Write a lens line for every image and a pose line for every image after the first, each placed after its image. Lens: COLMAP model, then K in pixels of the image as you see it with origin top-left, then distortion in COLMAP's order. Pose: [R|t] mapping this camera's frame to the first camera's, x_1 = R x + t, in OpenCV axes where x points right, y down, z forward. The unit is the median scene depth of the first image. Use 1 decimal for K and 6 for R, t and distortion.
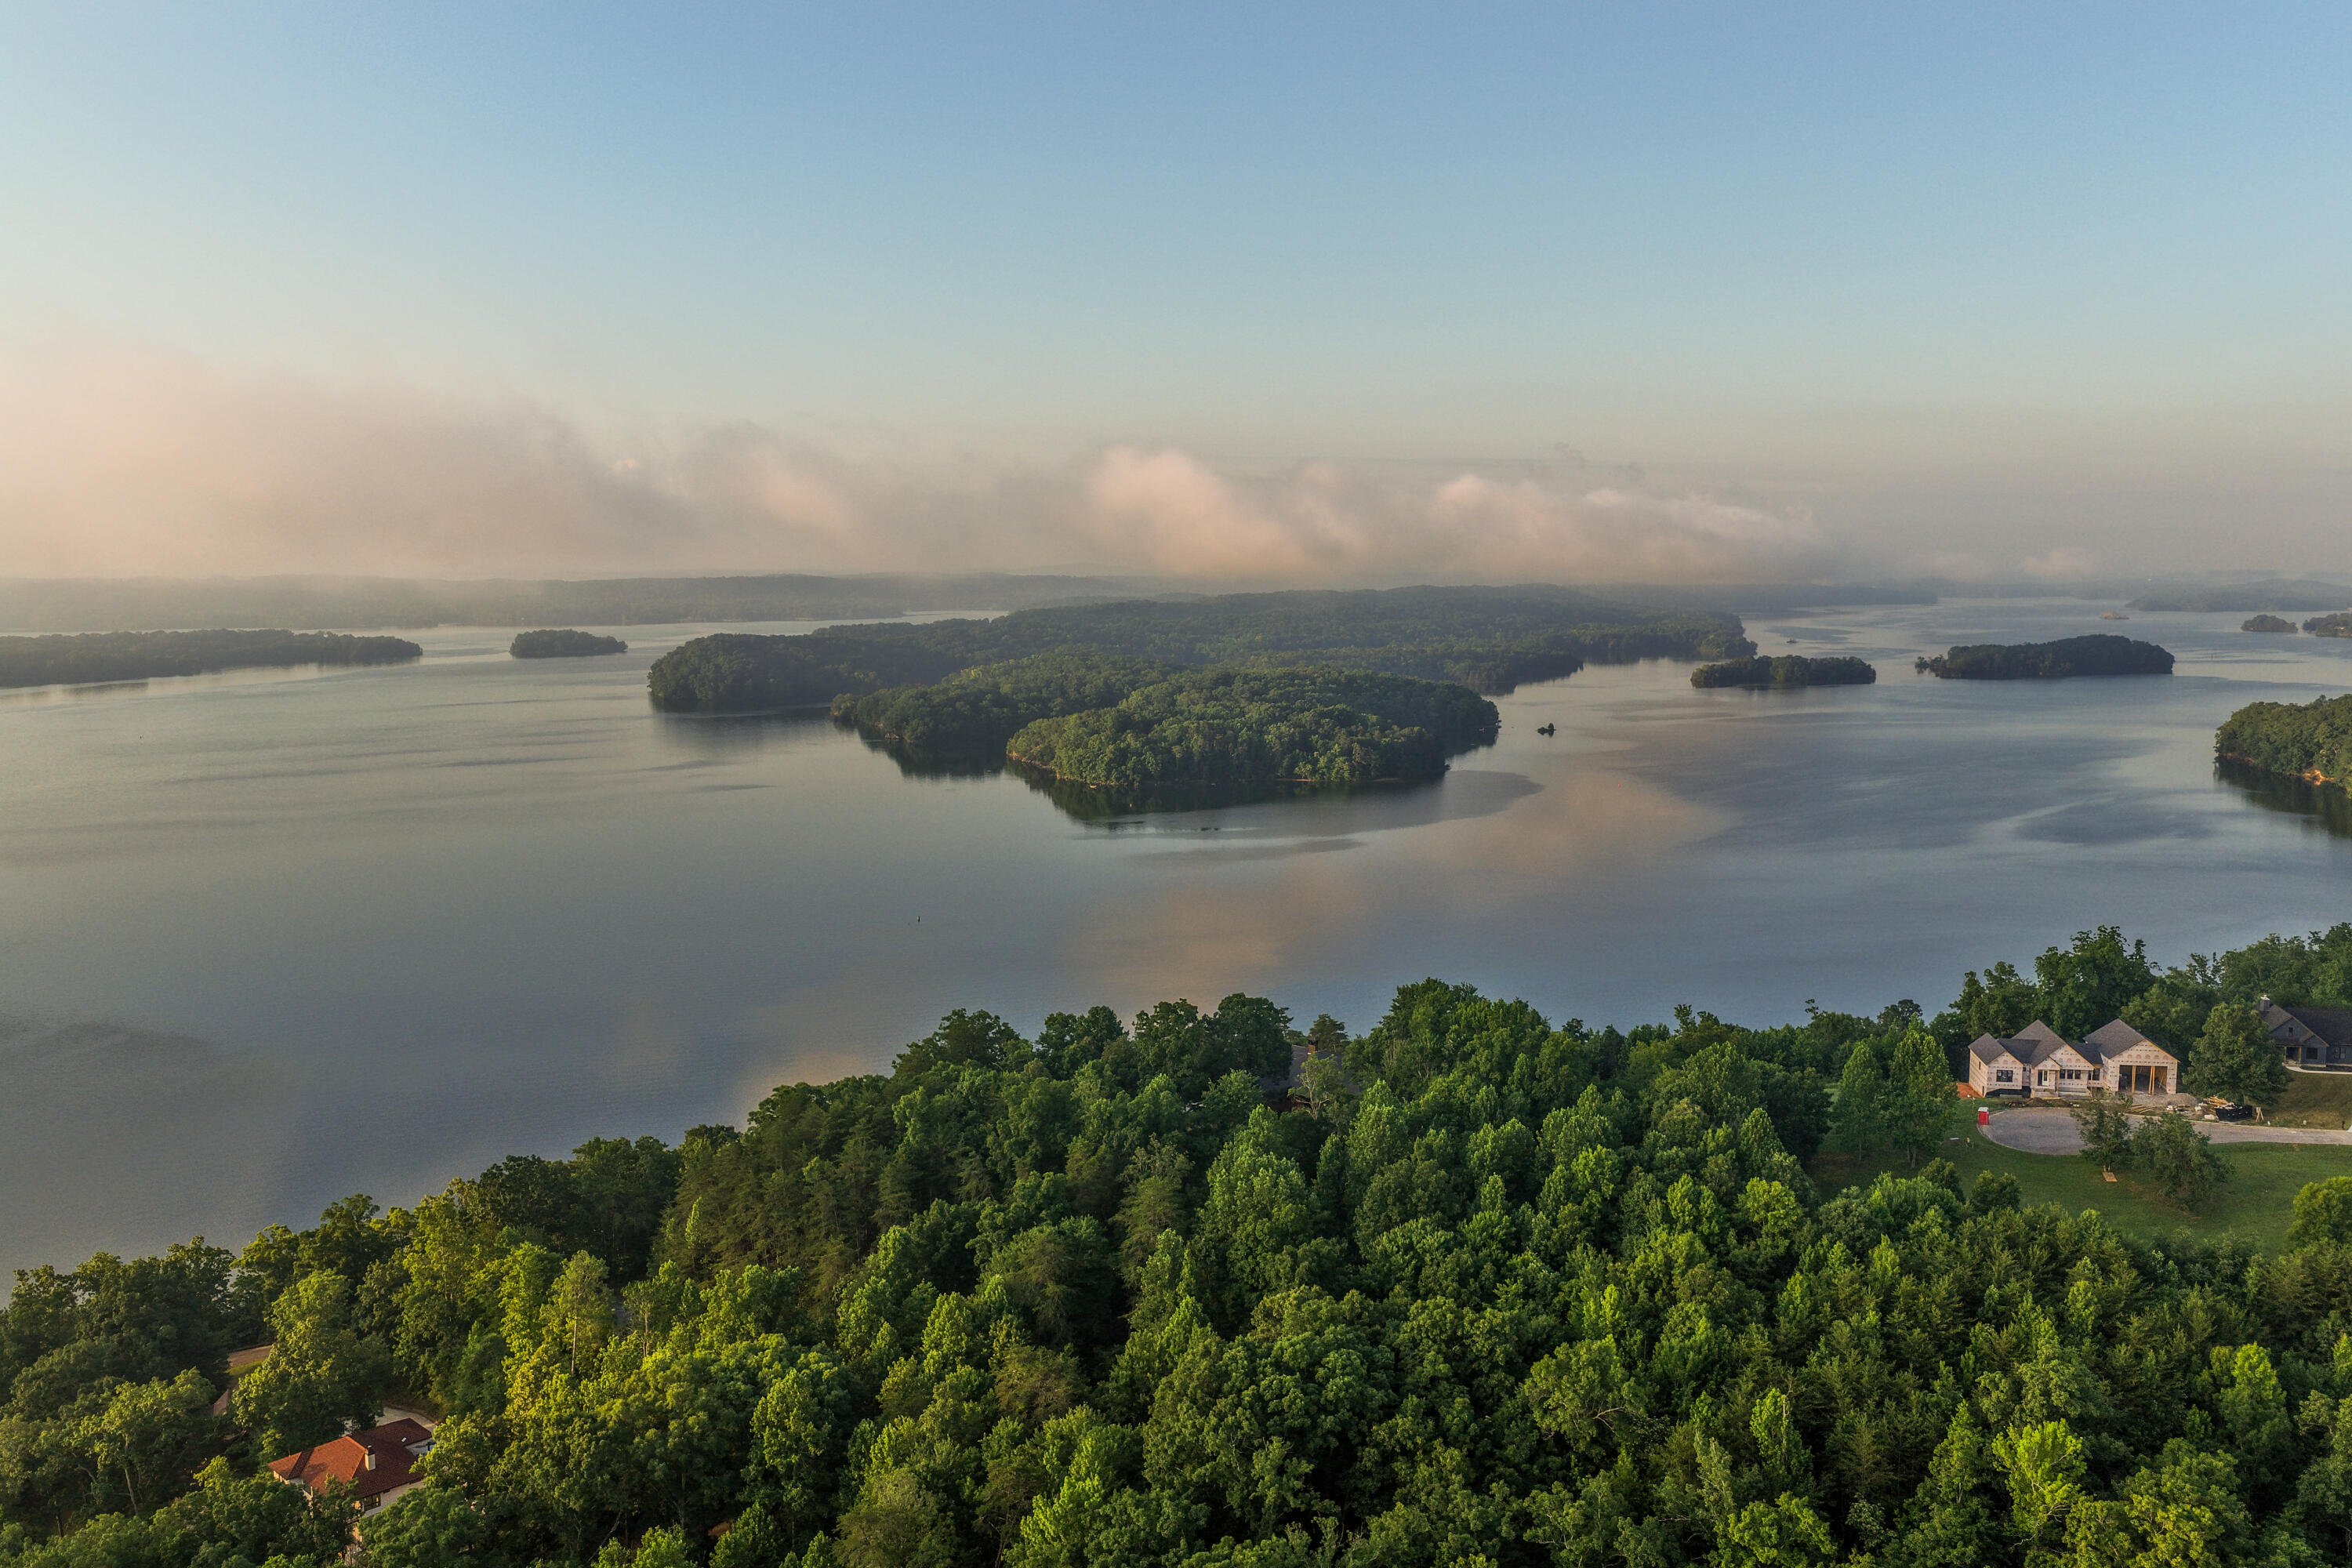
lens RADIAL K [[1958.2, 0, 1184.4], [0, 1958.2, 776.6], [0, 0, 1]] dist [-0.012299, 0.037856]
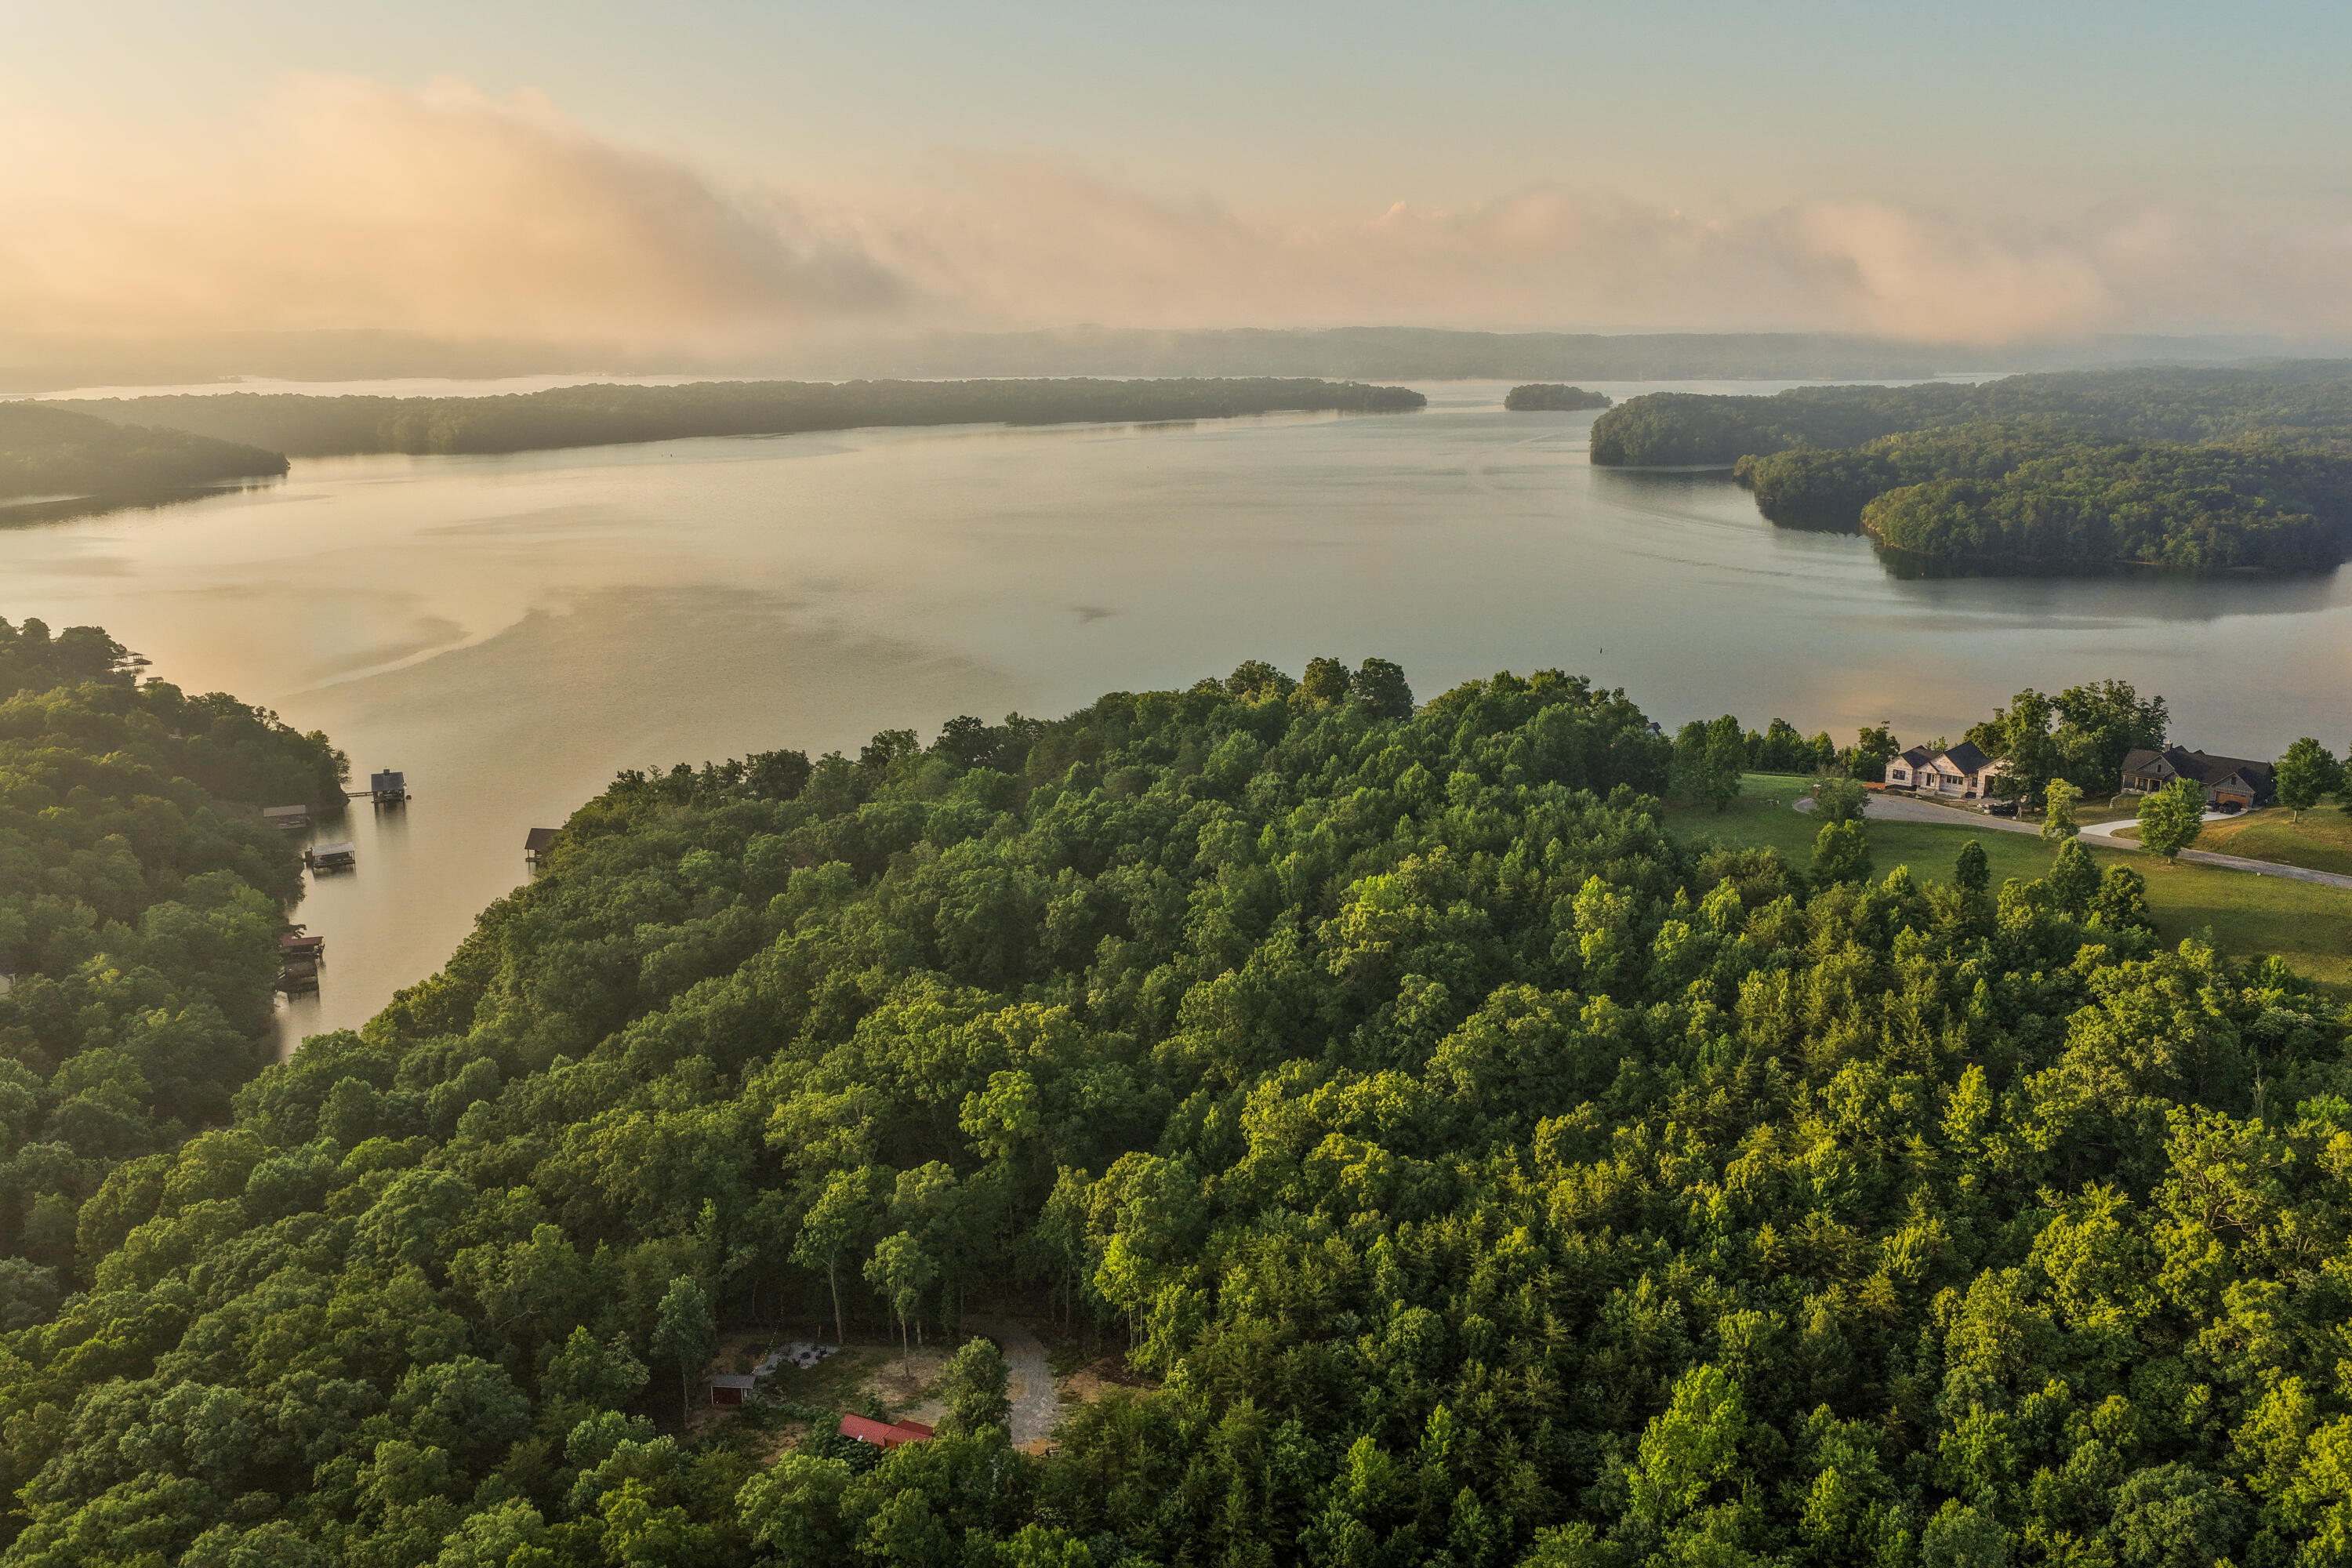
lens RADIAL K [[1958.2, 0, 1181.8], [0, 1958.2, 782.7], [0, 0, 1]] dist [-0.012299, 0.037856]
pose [[0.861208, 0.123070, -0.493128, 0.128034], [-0.060394, 0.988146, 0.141139, 0.001220], [0.504652, -0.091769, 0.858432, -0.065948]]
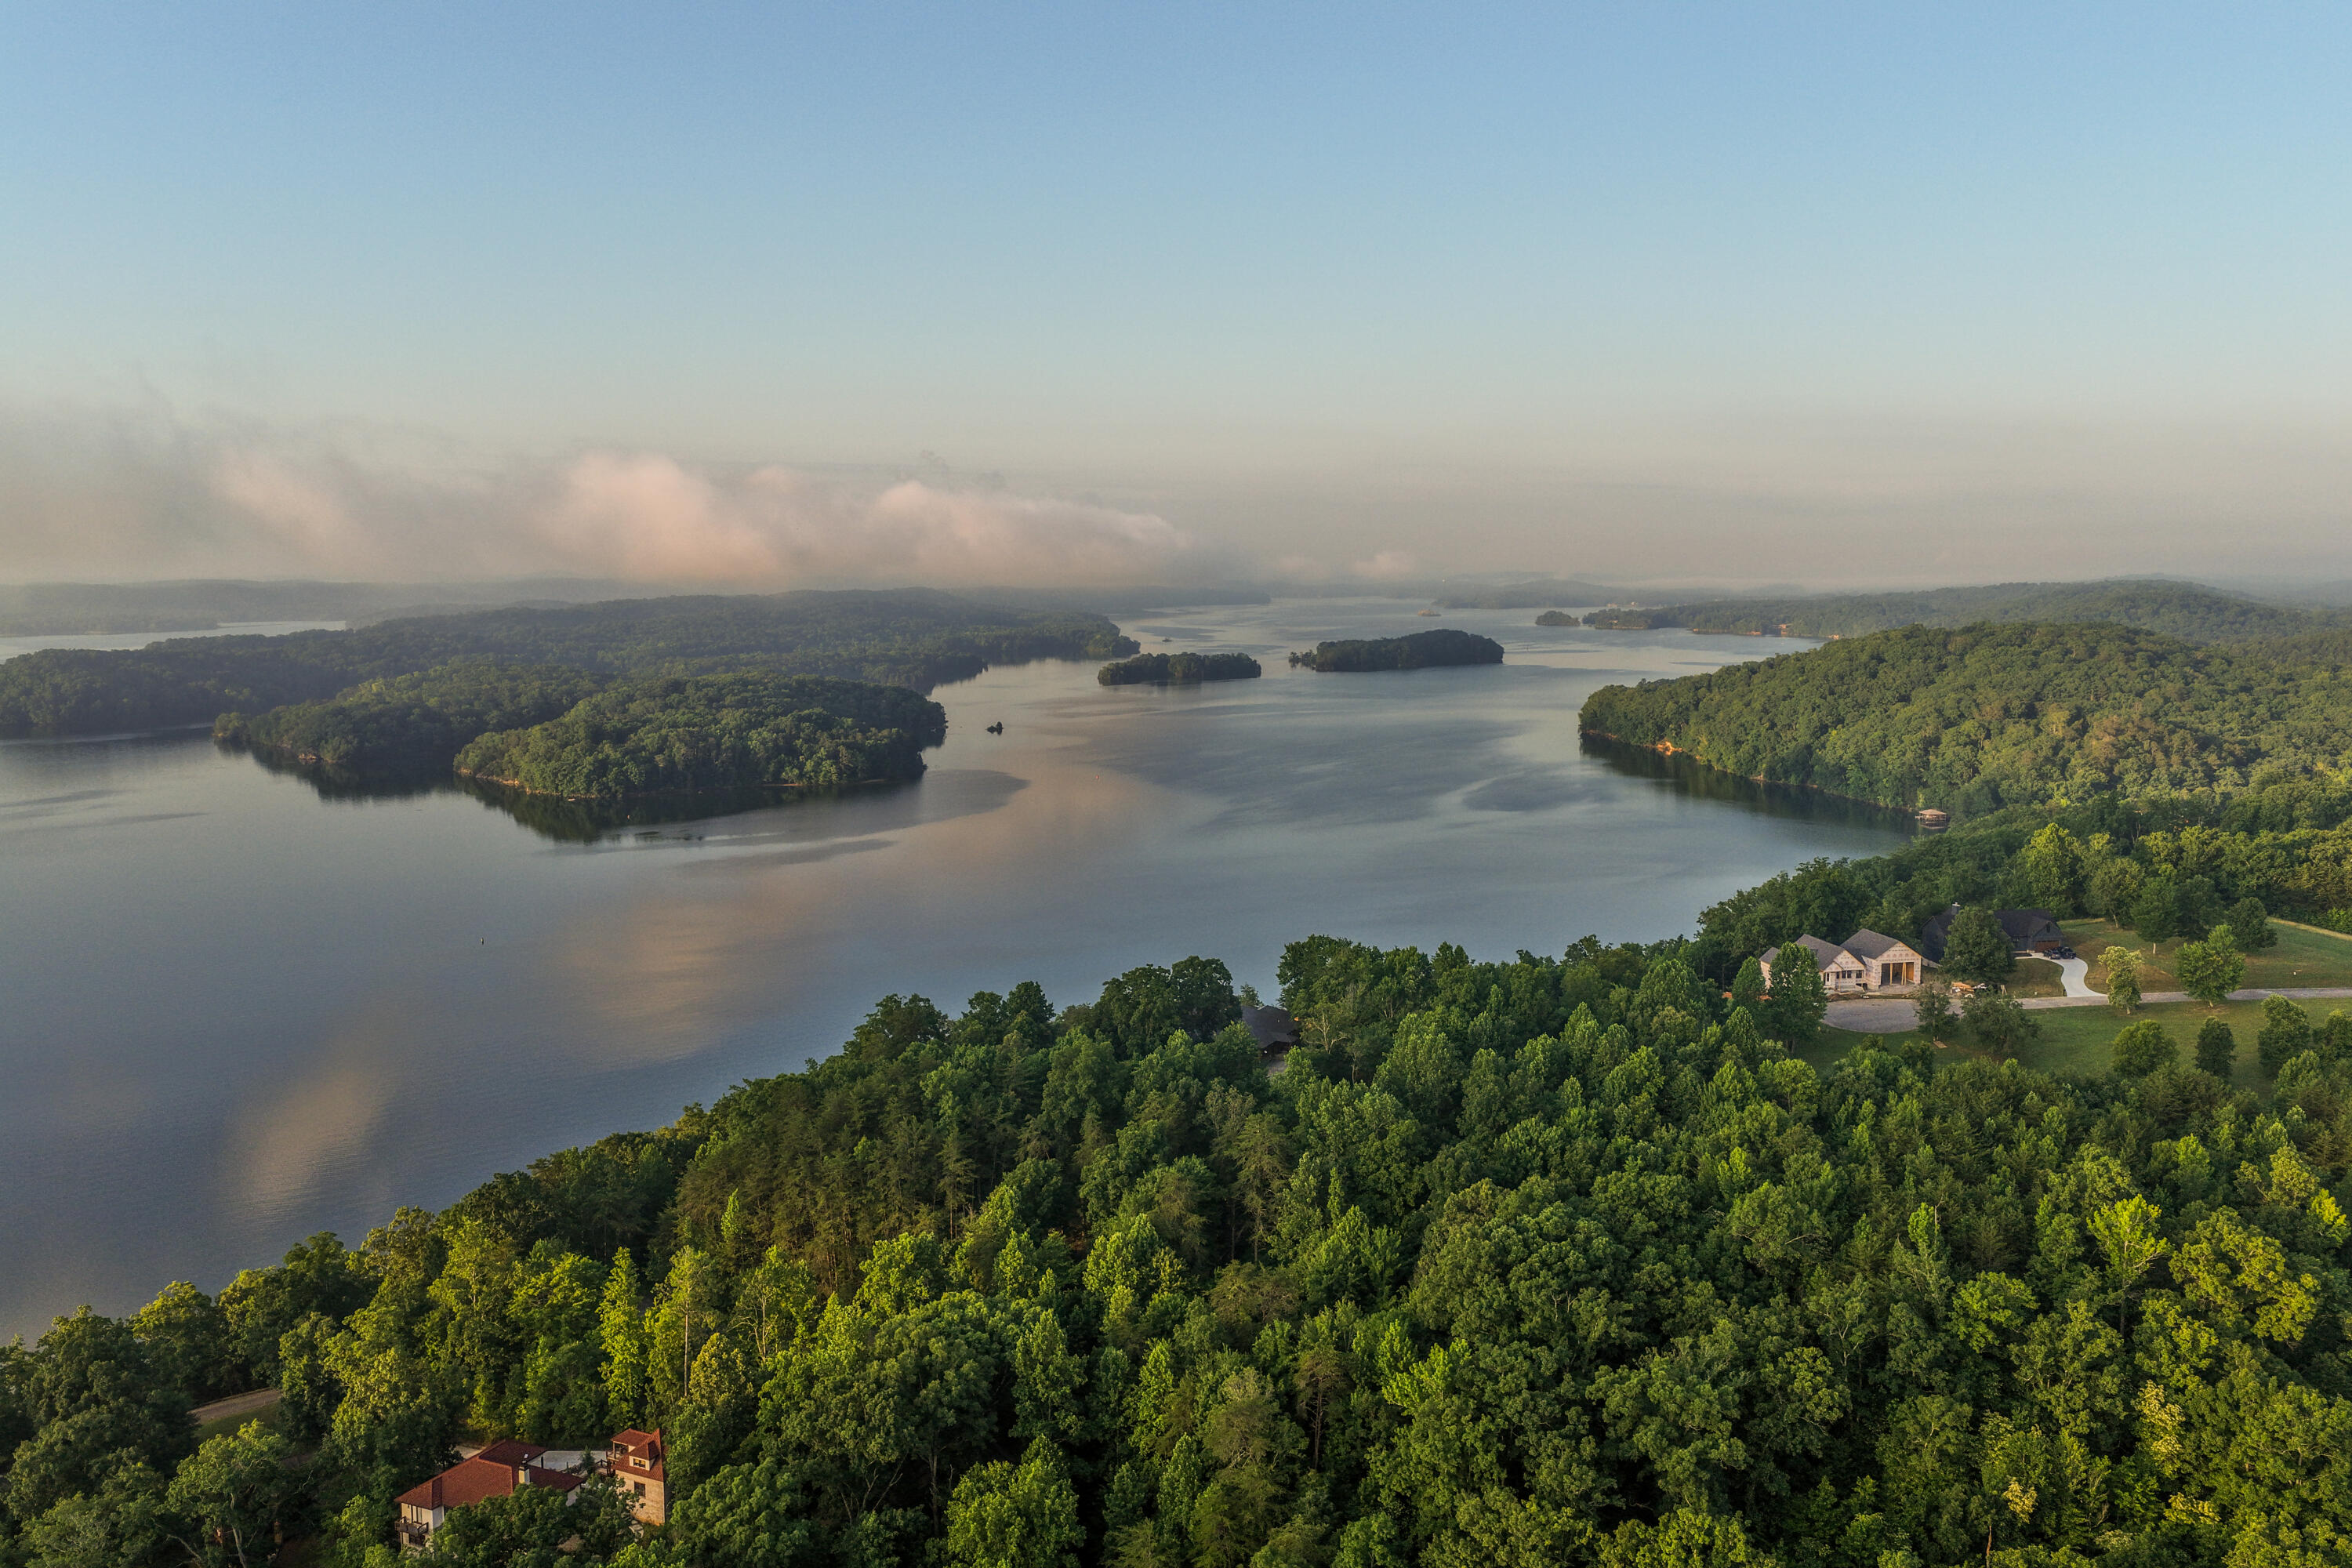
lens RADIAL K [[1958.2, 0, 1188.8], [0, 1958.2, 775.6], [0, 0, 1]] dist [-0.012299, 0.037856]
pose [[0.944350, -0.038066, 0.326733, -0.066679], [0.039005, 0.999232, 0.003680, 0.001239], [-0.326622, 0.009269, 0.945109, -0.006438]]
